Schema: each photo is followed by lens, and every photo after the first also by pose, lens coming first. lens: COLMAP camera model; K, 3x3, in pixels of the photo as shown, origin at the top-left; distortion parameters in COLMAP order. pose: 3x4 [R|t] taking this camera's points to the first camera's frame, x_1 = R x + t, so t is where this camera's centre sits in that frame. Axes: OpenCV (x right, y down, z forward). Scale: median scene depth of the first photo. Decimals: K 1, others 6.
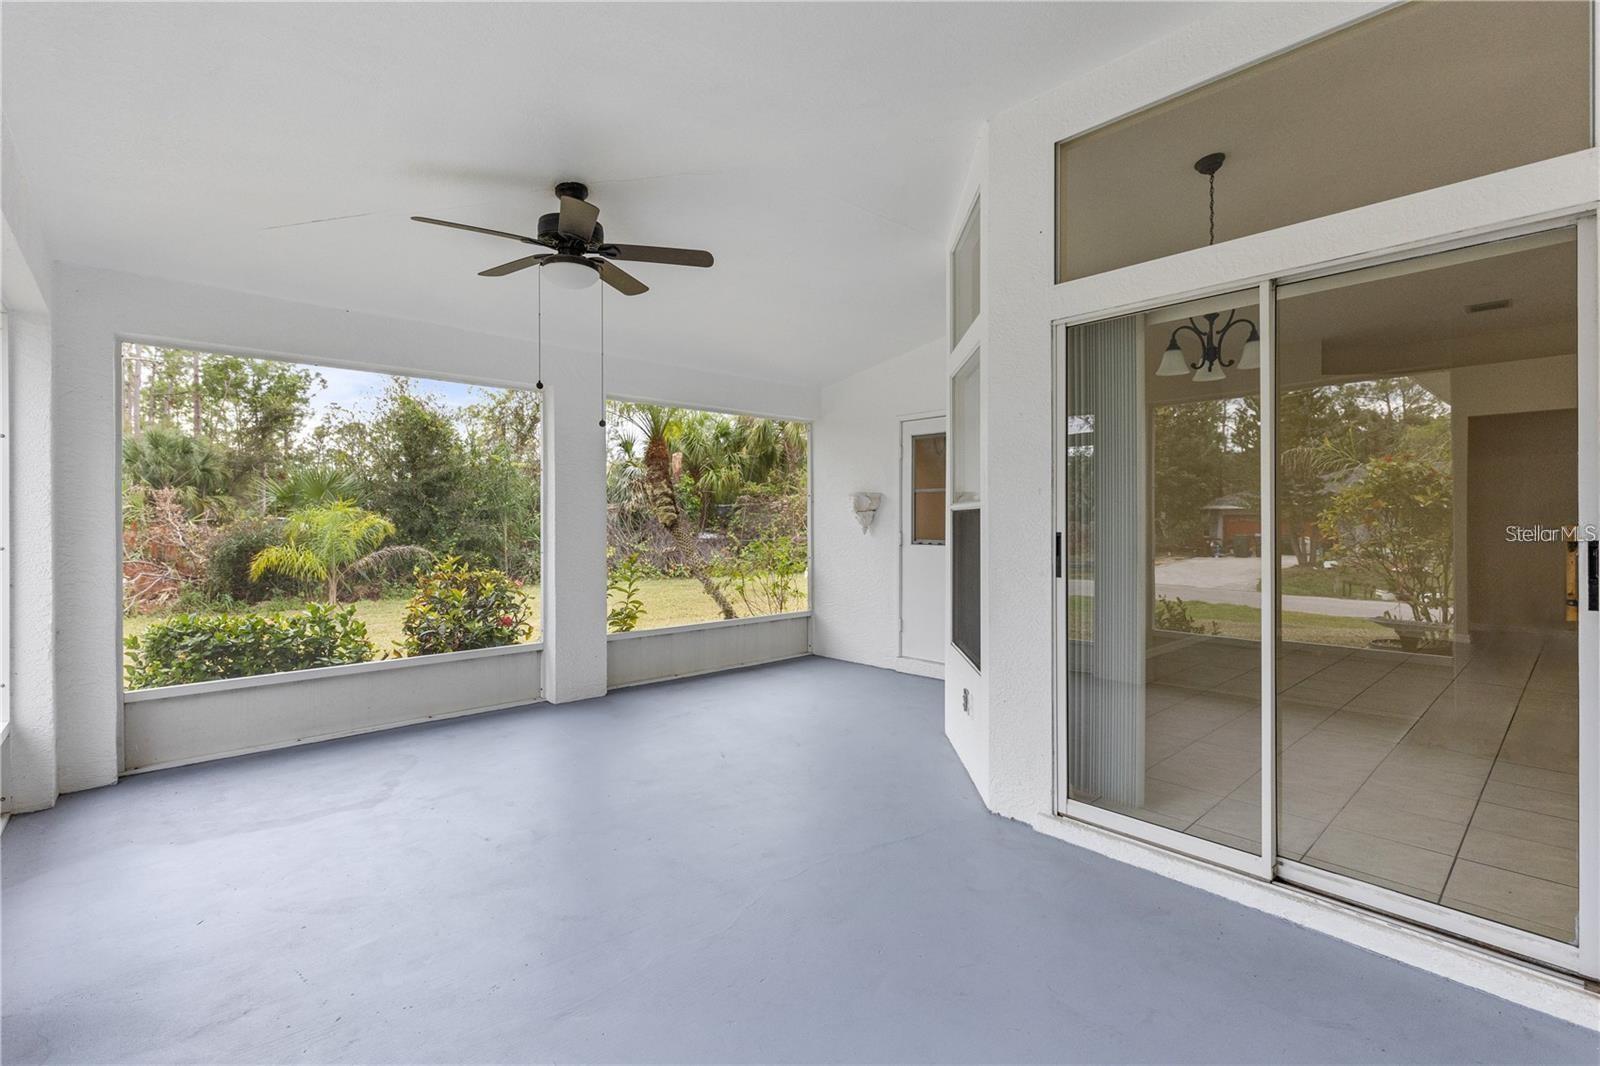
lens RADIAL K [[720.2, 0, 799.5], [0, 720.2, 525.4], [0, 0, 1]] dist [0.005296, -0.000586]
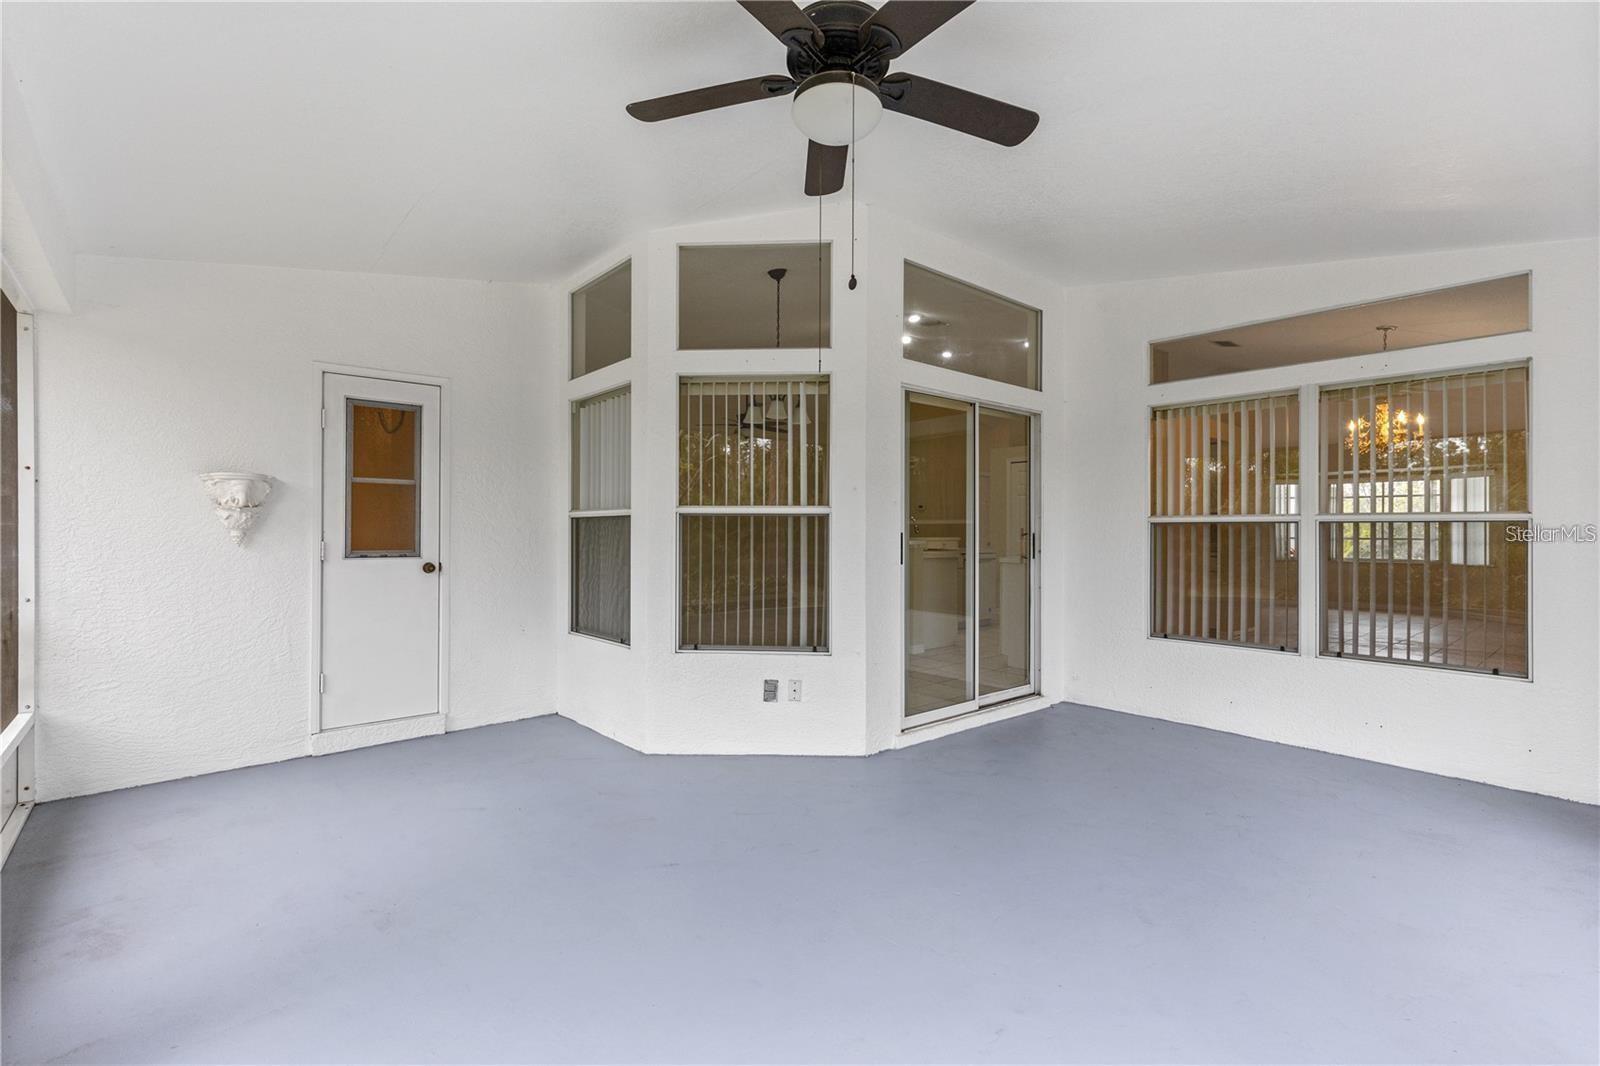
lens RADIAL K [[720.2, 0, 799.5], [0, 720.2, 525.4], [0, 0, 1]] dist [0.005296, -0.000586]
pose [[0.018420, 0.006216, 0.999811, -0.458319], [0.001368, 0.999980, -0.006242, 0.000049], [-0.999829, 0.001483, 0.018411, 0.499605]]
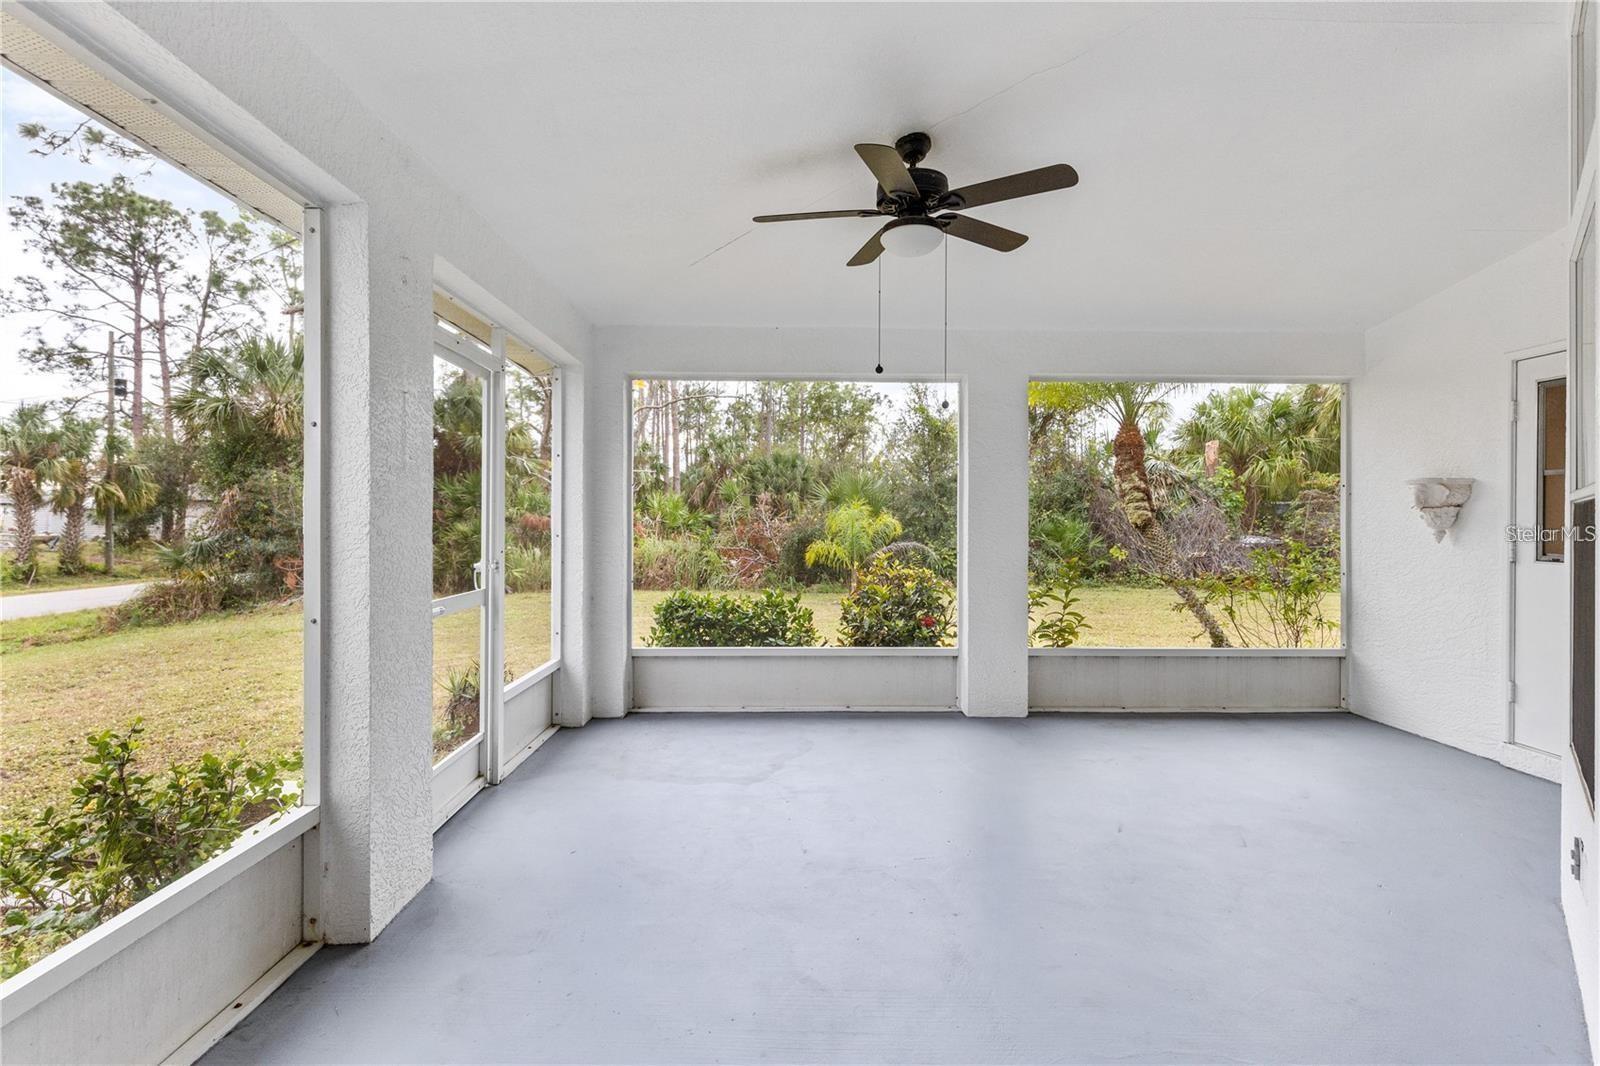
lens RADIAL K [[720.2, 0, 799.5], [0, 720.2, 525.4], [0, 0, 1]] dist [0.005296, -0.000586]
pose [[0.752412, 0.011343, -0.658595, 0.079148], [-0.011025, 0.999929, 0.004626, 0.000066], [0.658600, 0.003780, 0.752484, 0.118521]]
